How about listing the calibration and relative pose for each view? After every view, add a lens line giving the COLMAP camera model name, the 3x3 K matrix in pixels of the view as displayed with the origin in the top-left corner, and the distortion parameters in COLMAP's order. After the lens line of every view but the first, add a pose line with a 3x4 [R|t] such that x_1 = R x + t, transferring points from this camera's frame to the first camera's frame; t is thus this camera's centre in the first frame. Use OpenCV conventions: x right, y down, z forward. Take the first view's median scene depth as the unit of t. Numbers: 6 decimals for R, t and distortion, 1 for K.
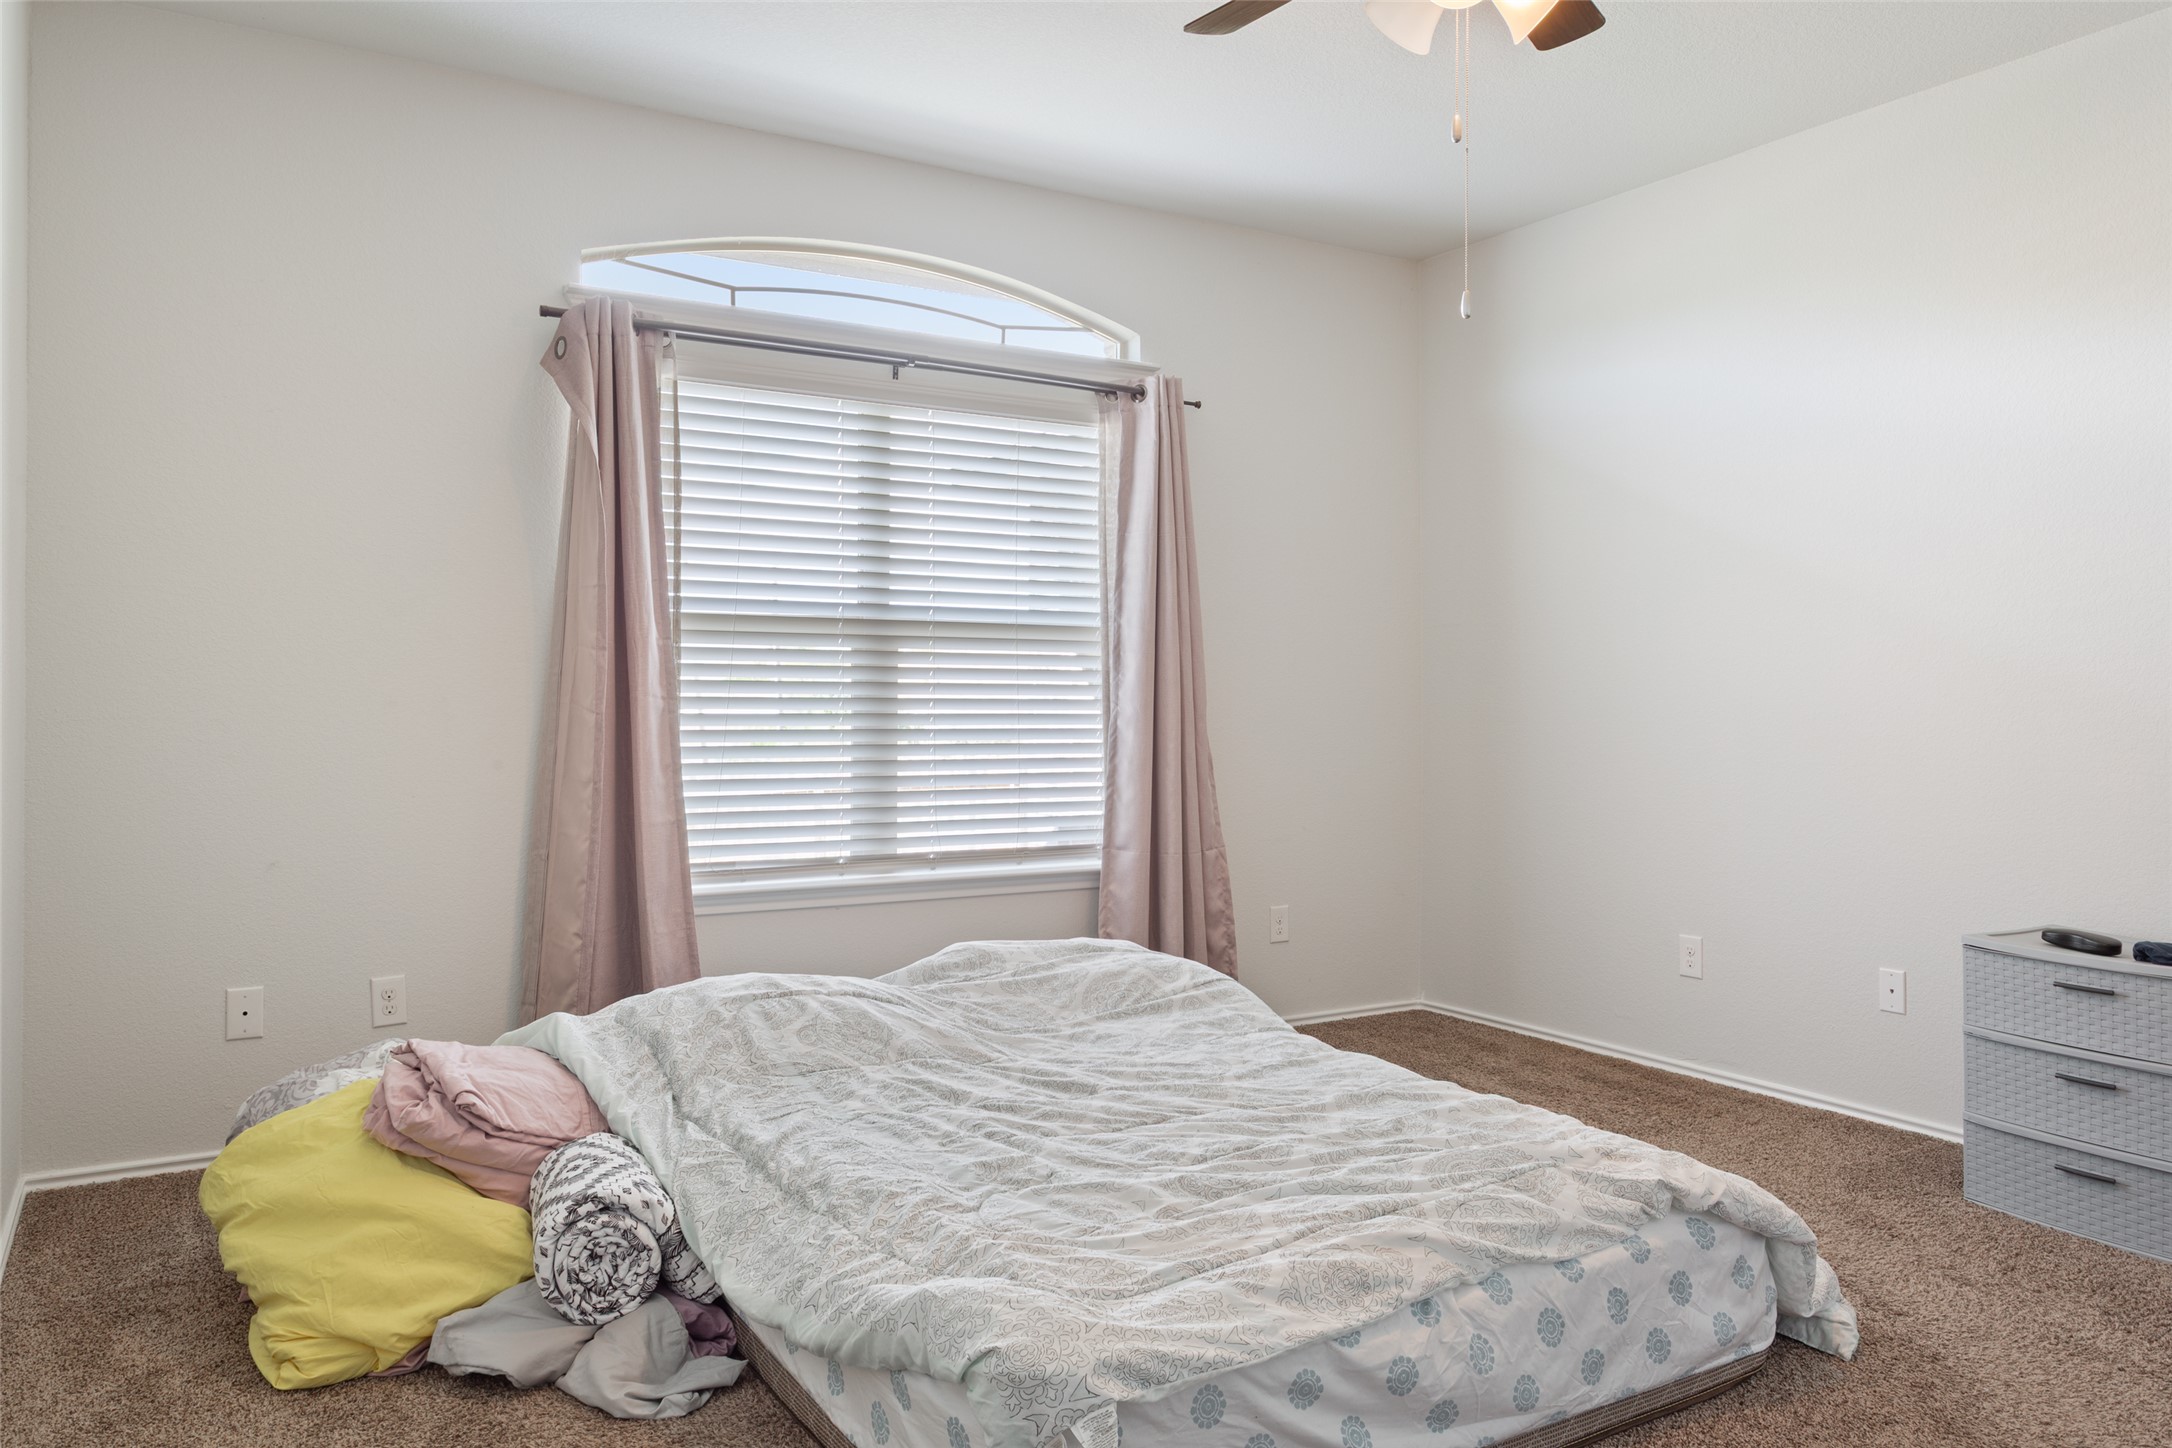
lens RADIAL K [[1616.3, 0, 1086.0], [0, 1616.3, 724.0], [0, 0, 1]] dist [0.008533, 0.001825]
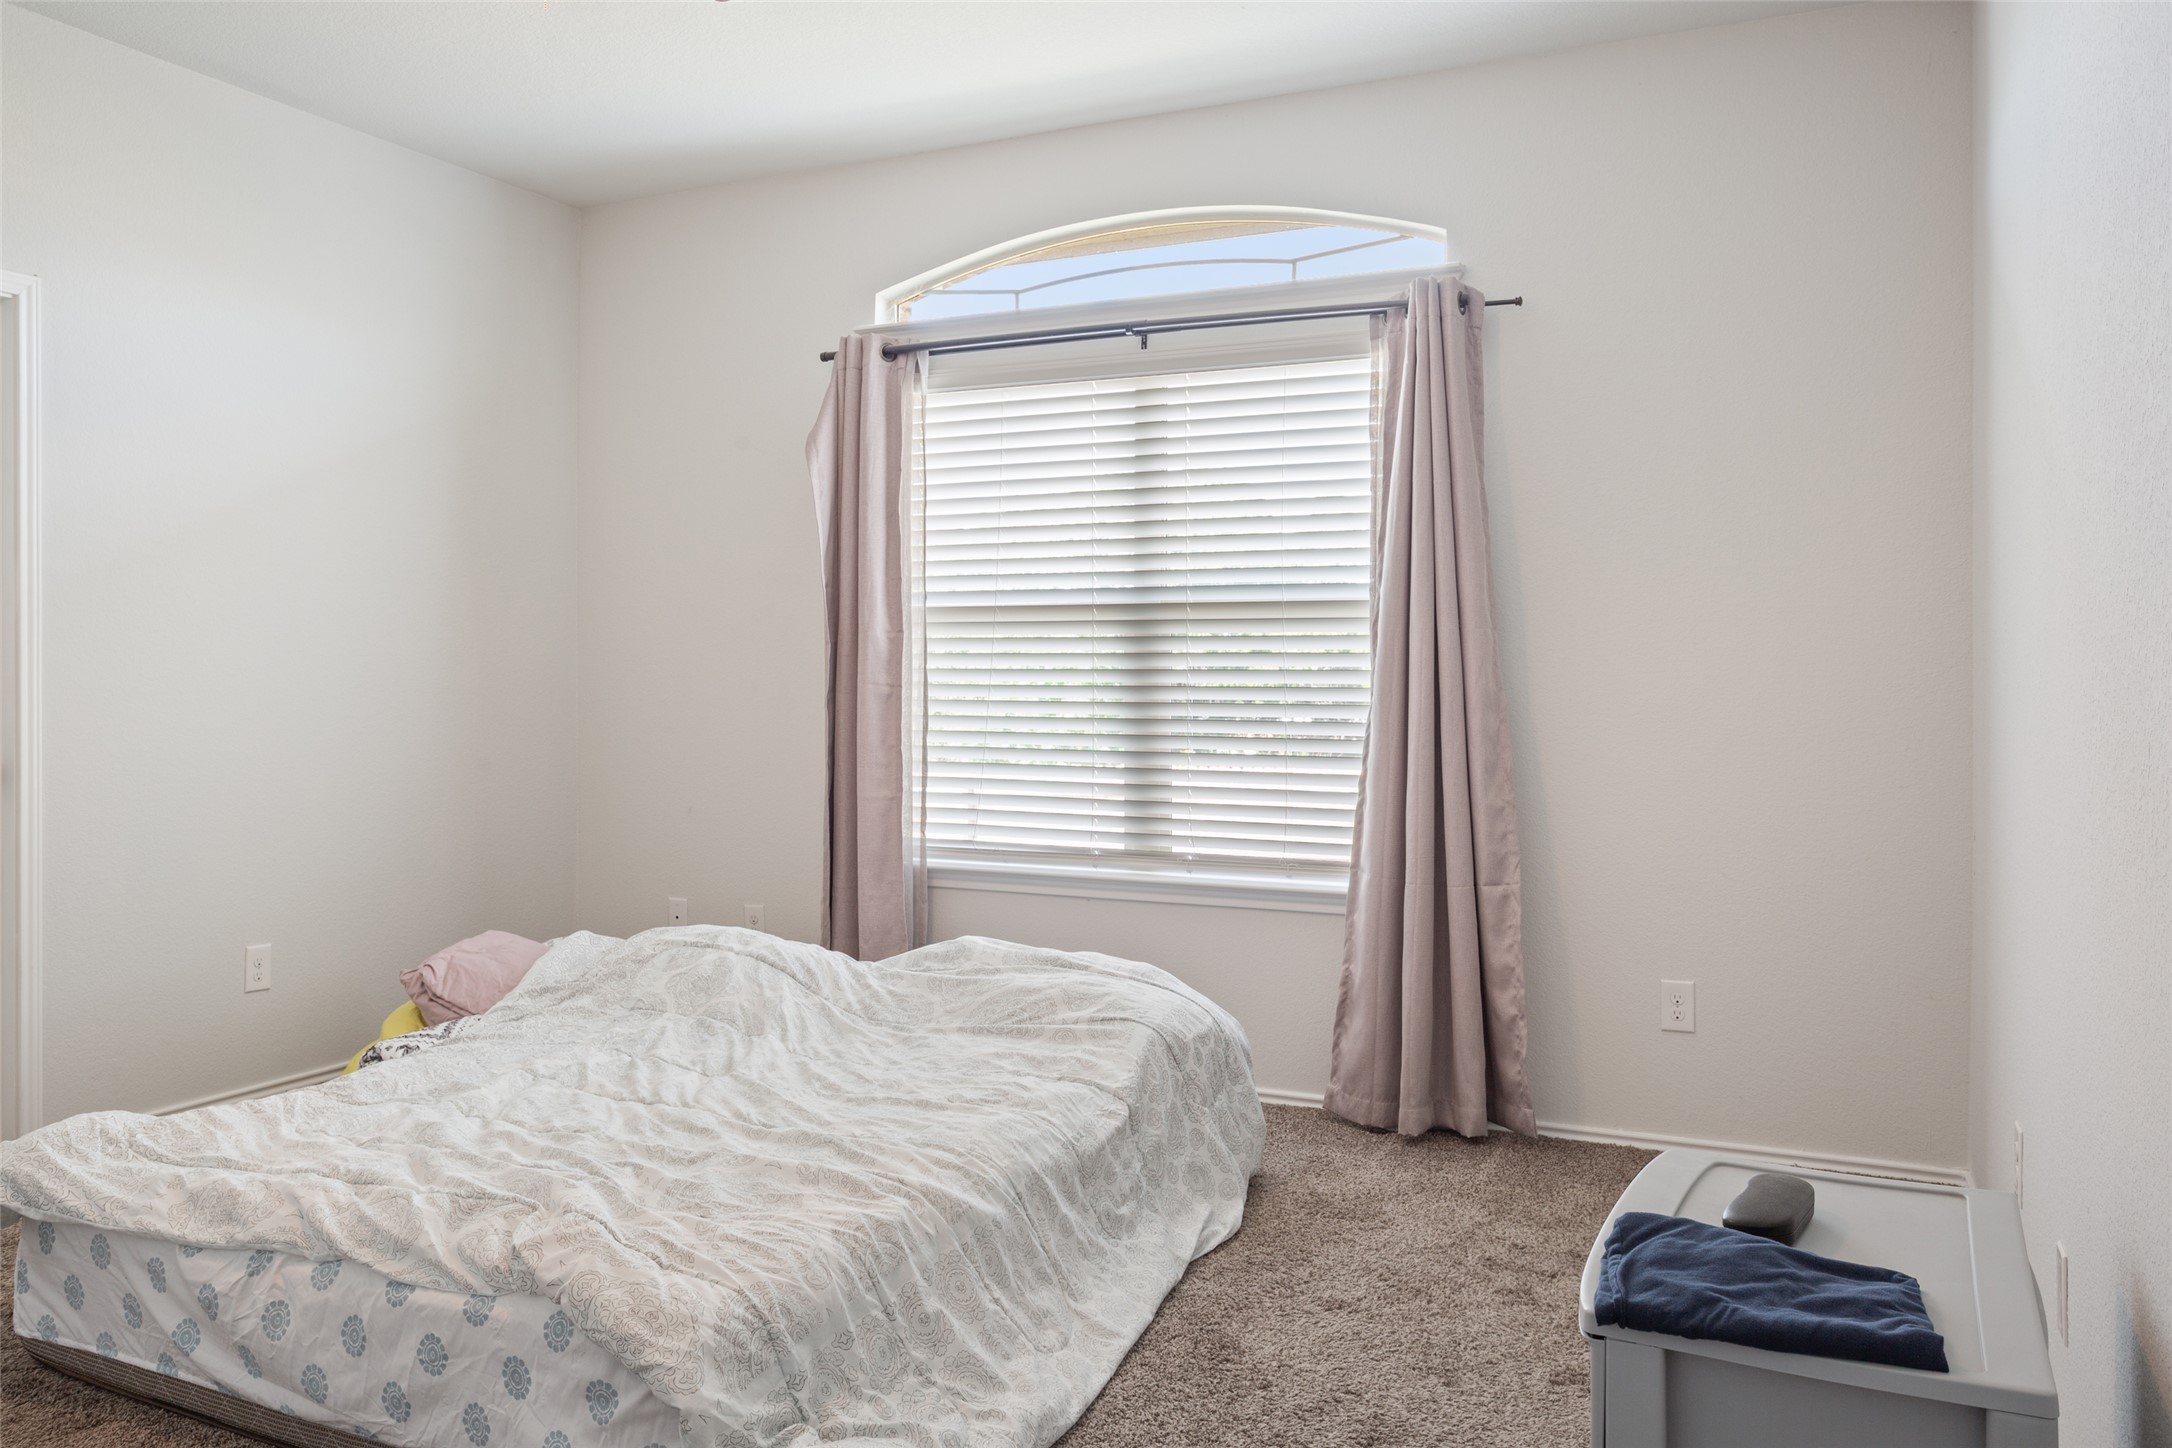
lens RADIAL K [[1725.5, 0, 1086.0], [0, 1725.5, 724.0], [0, 0, 1]] dist [-0.067806, 0.064535]
pose [[0.509942, 0.019247, -0.859993, 0.736789], [-0.016081, 0.999788, 0.012840, -0.006051], [0.860058, 0.007282, 0.510144, 0.459898]]
